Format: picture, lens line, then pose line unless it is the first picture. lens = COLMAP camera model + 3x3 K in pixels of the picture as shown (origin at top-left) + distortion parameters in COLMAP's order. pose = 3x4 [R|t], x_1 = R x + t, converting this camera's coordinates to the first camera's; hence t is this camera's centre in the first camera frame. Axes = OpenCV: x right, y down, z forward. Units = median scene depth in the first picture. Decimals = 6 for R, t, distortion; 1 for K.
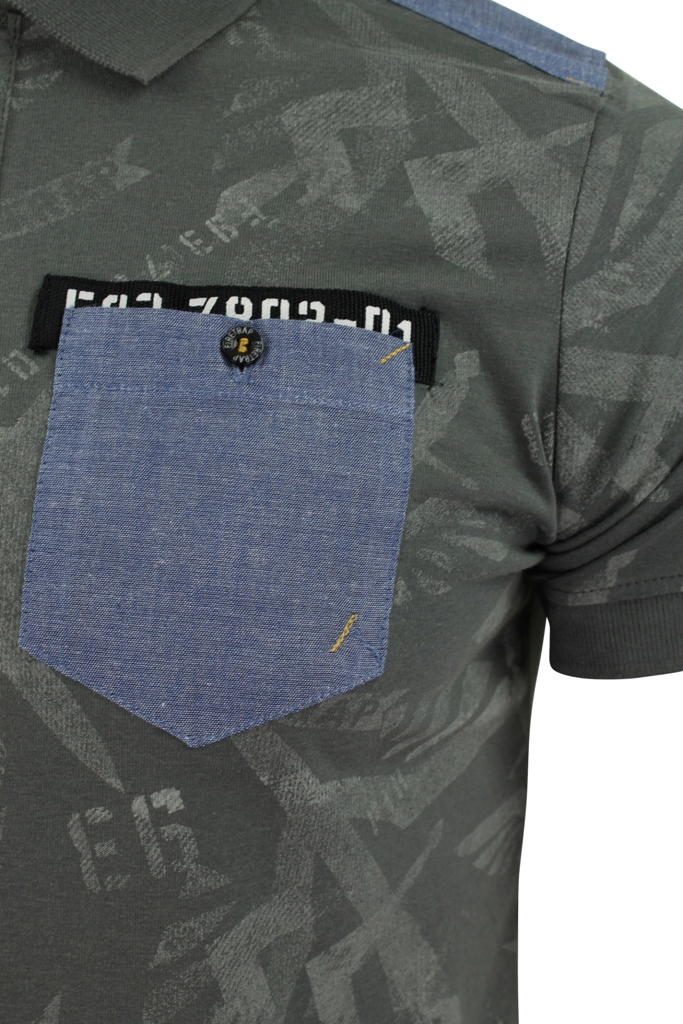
lens RADIAL K [[1496.6, 0, 341.5], [0, 1496.6, 512.0], [0, 0, 1]] dist [-0.031288, -0.028306]
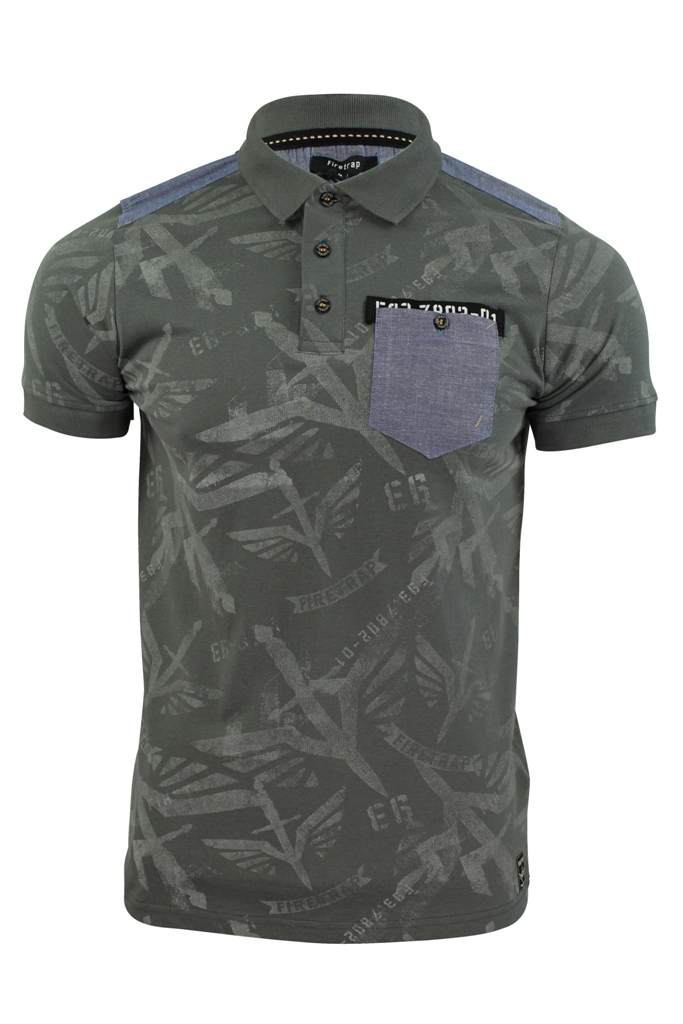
lens RADIAL K [[1496.6, 0, 341.5], [0, 1496.6, 512.0], [0, 0, 1]] dist [-0.031288, -0.028306]
pose [[0.994686, -0.002952, 0.102911, -0.515023], [0.001113, 0.999839, 0.017927, 0.186983], [-0.102947, -0.017717, 0.994529, -1.709738]]
